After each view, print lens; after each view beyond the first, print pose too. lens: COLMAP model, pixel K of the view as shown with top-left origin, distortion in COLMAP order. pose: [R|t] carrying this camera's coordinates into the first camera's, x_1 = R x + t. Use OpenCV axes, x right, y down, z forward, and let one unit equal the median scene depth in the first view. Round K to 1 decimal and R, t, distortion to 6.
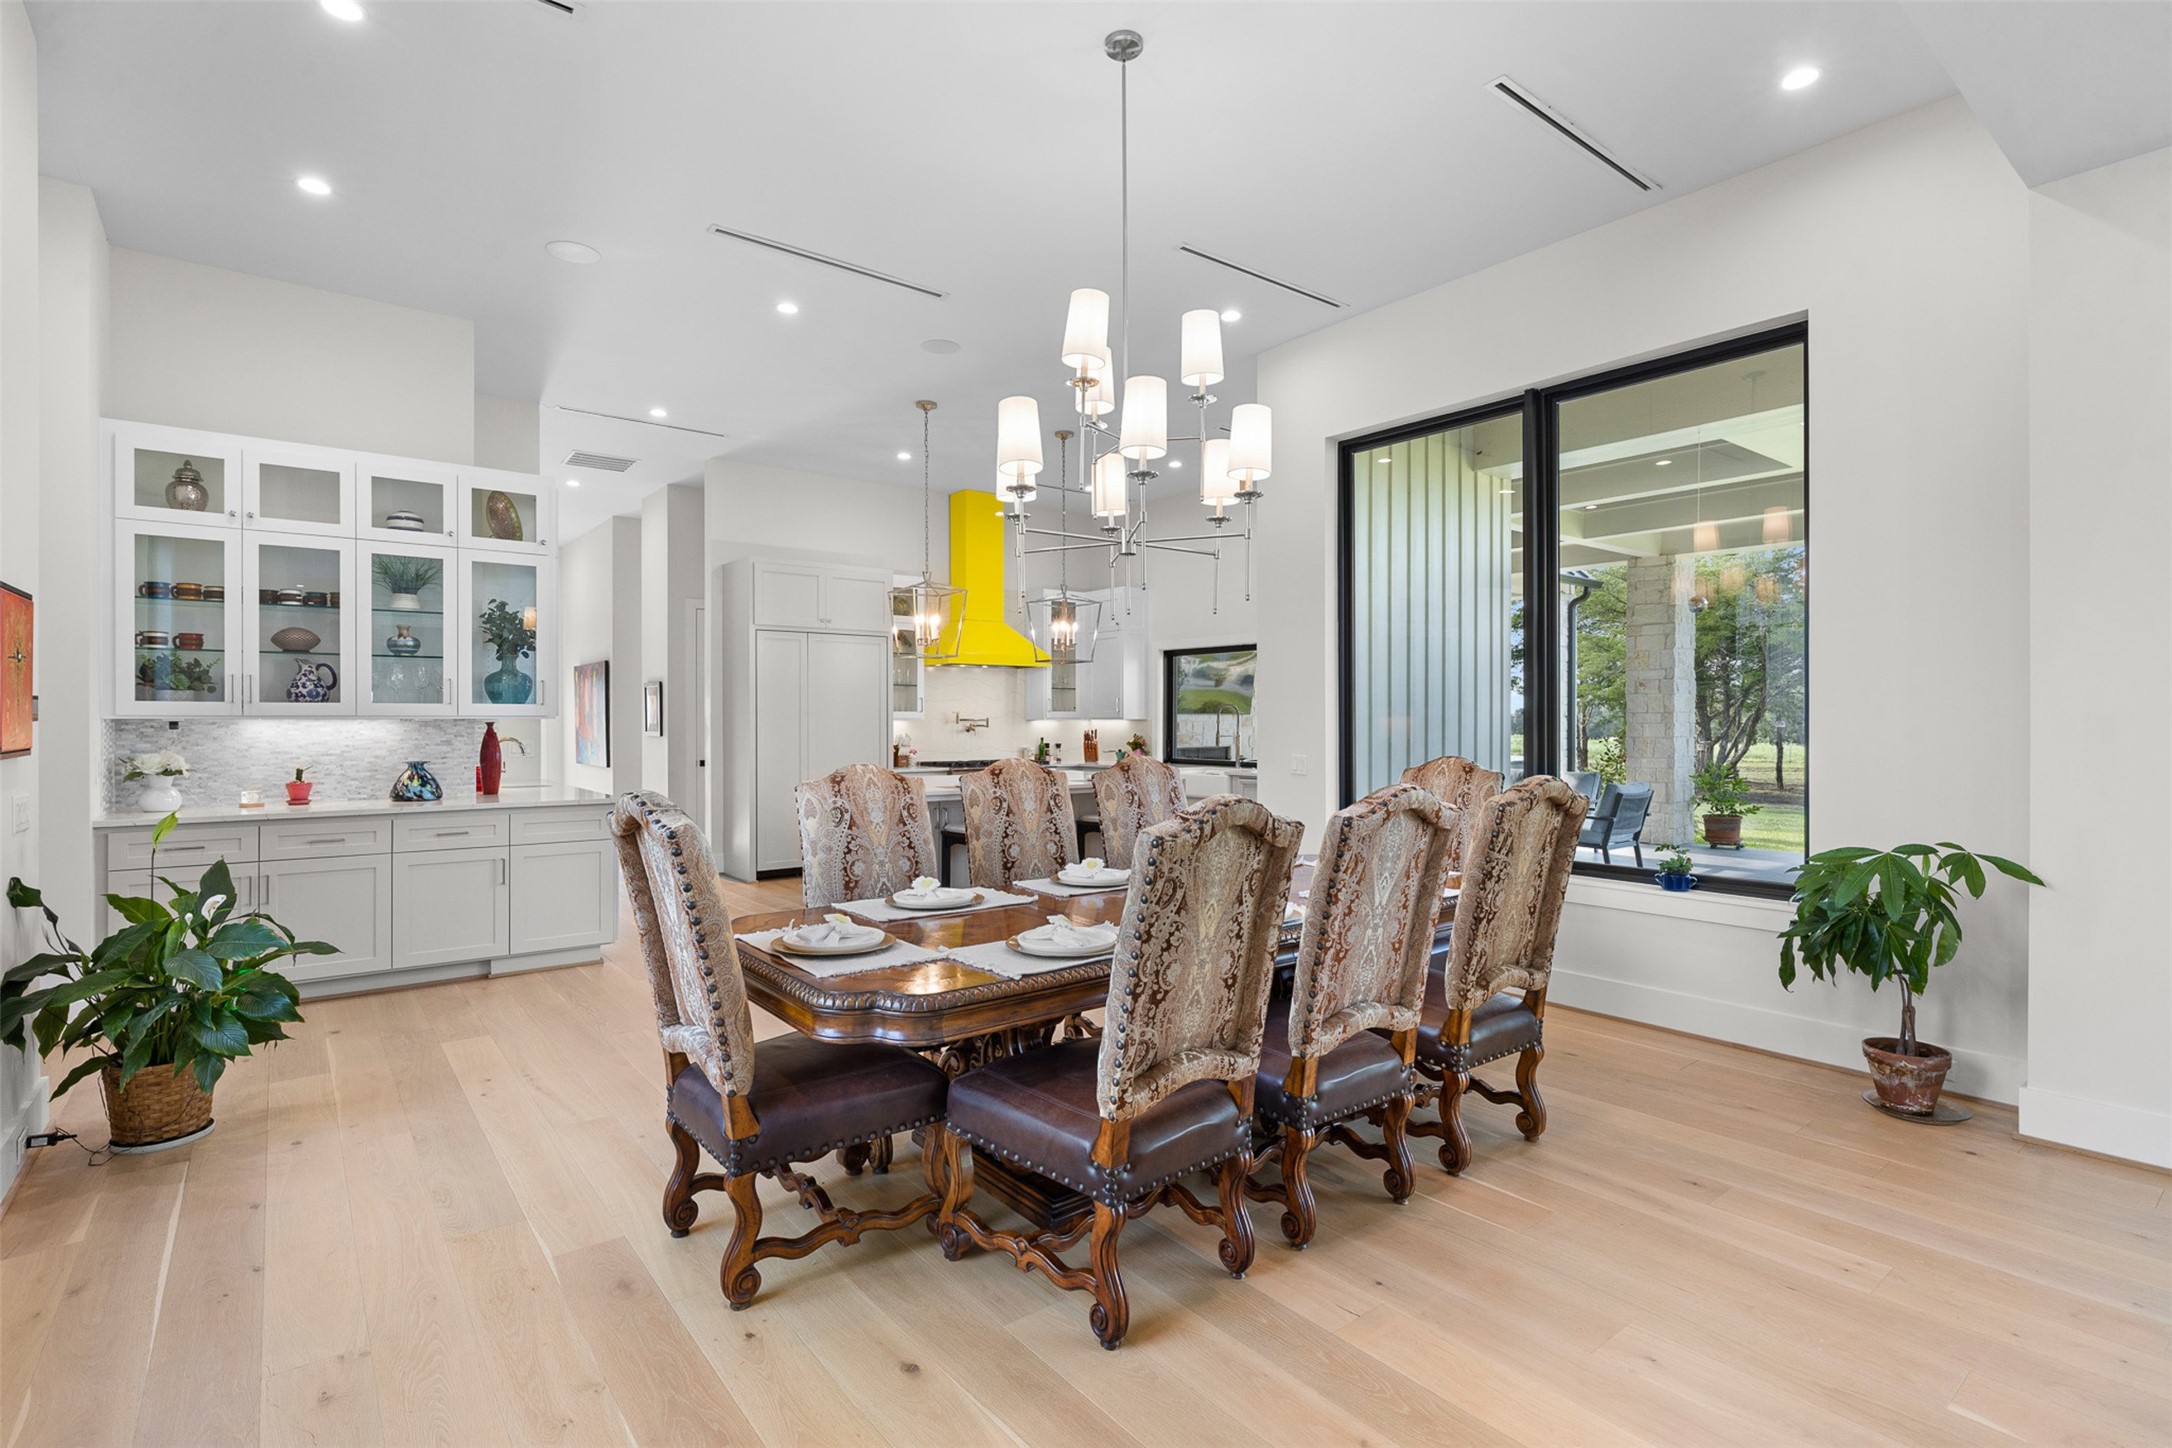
lens RADIAL K [[1033.8, 0, 1086.0], [0, 1033.8, 724.0], [0, 0, 1]] dist [0.000009, -0.000003]
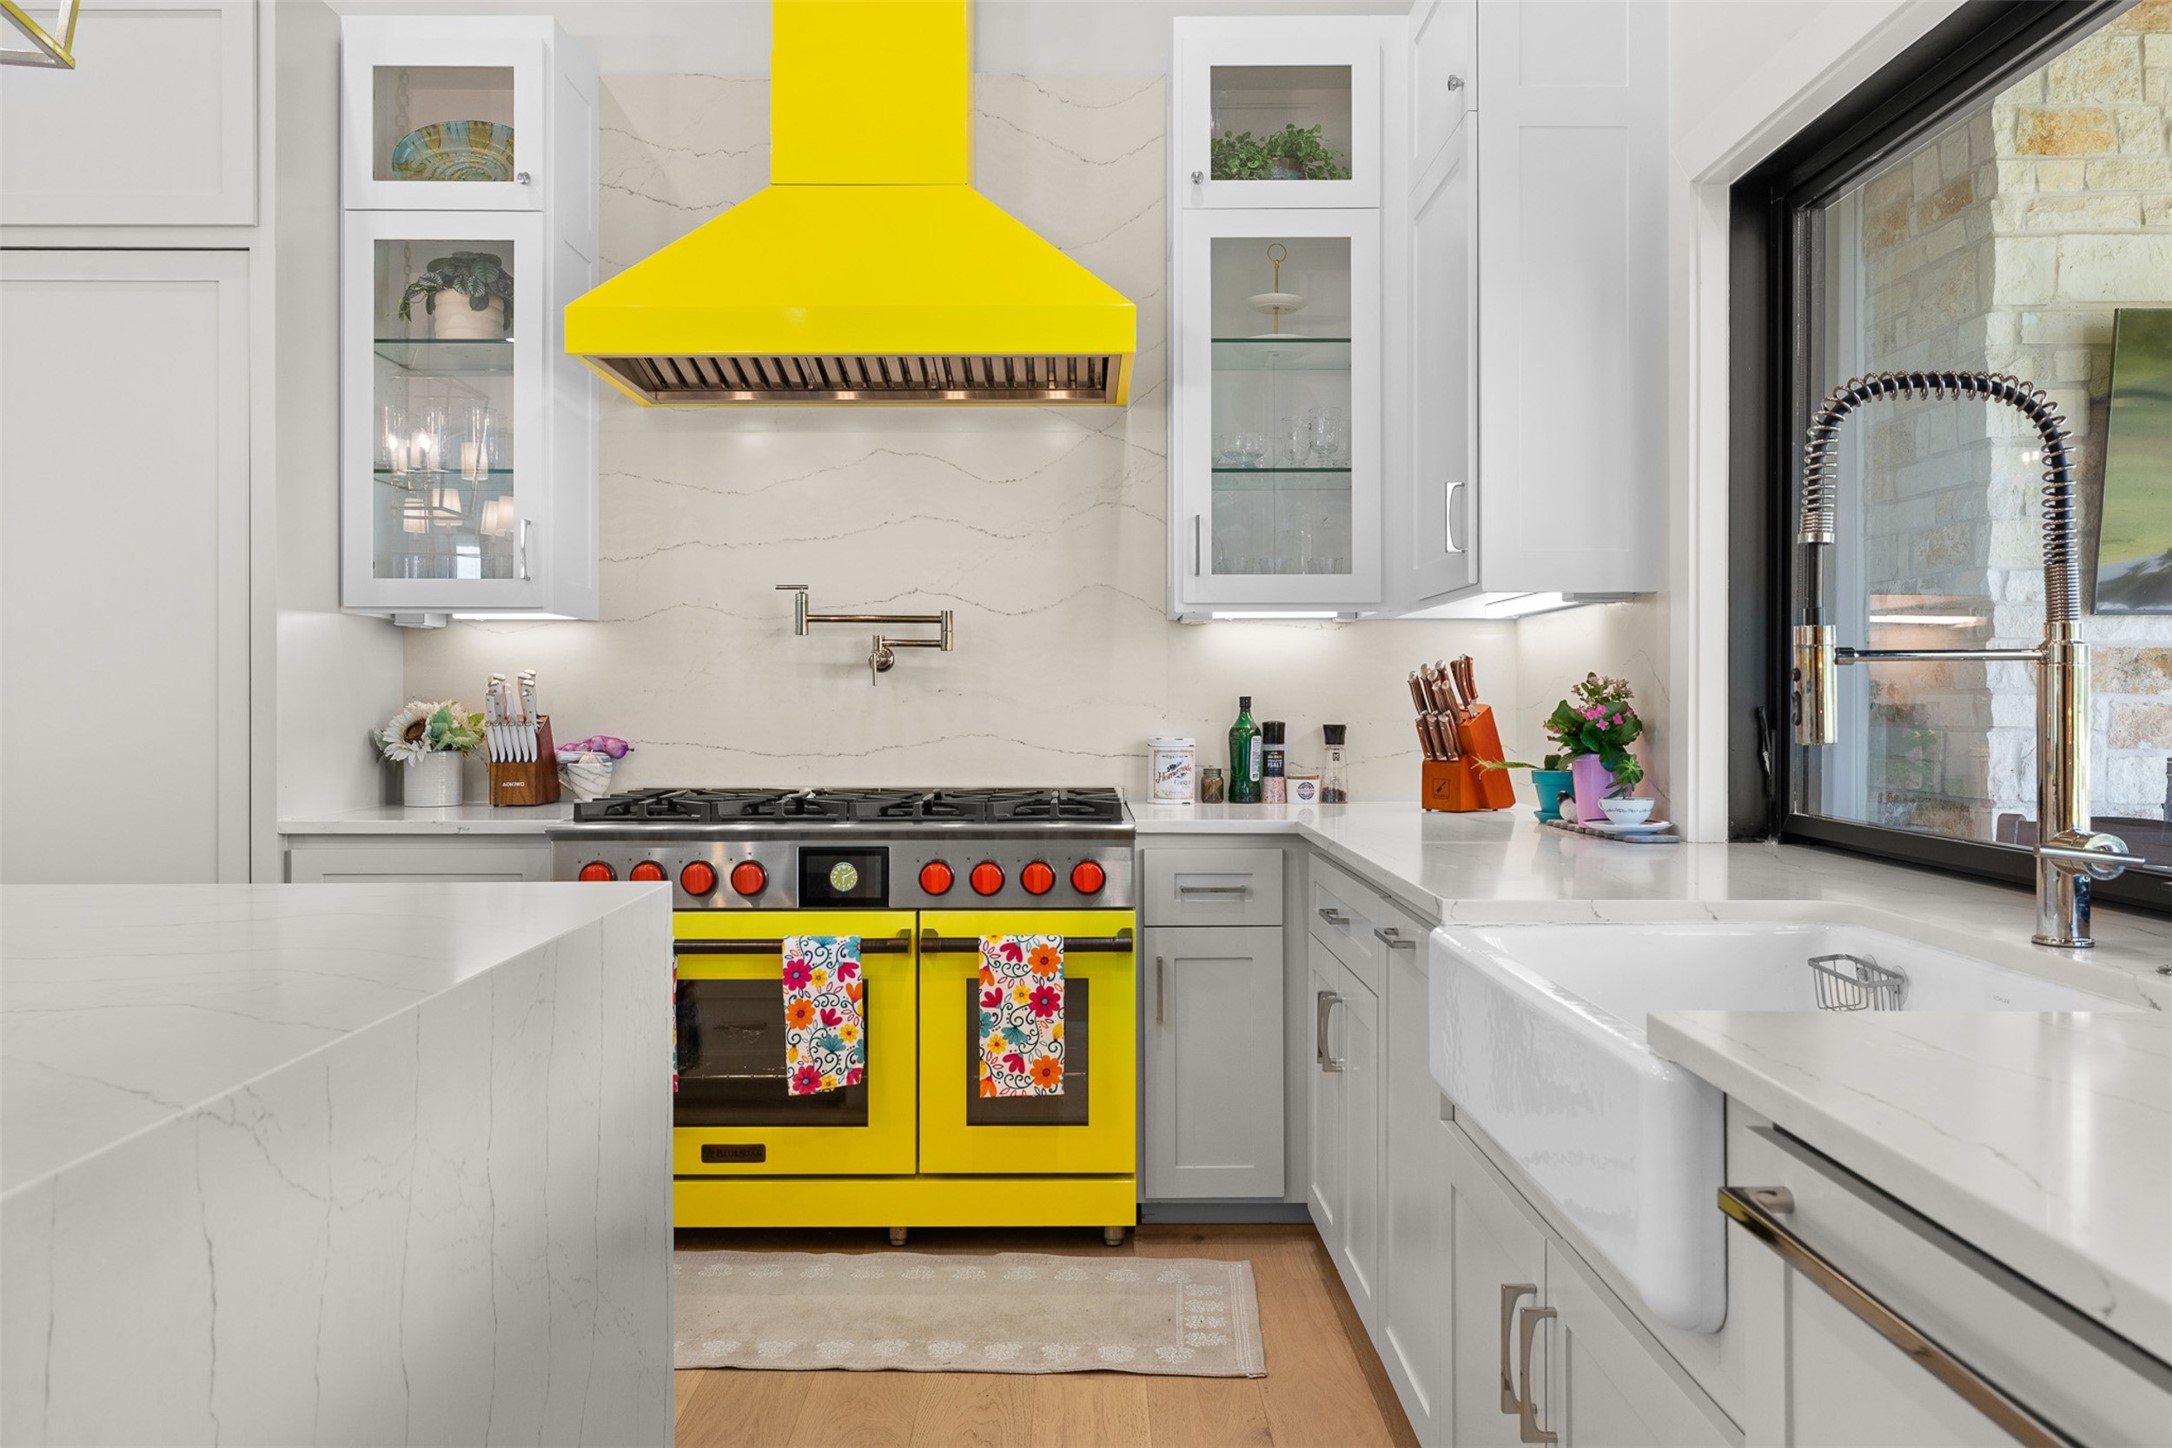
lens RADIAL K [[1618.1, 0, 1086.0], [0, 1618.1, 724.0], [0, 0, 1]] dist [0.000539, 0.000065]
pose [[0.793930, 0.010716, -0.607914, 0.152570], [-0.003627, 0.999910, 0.012888, 0.014952], [0.607998, -0.008027, 0.793898, 0.713800]]
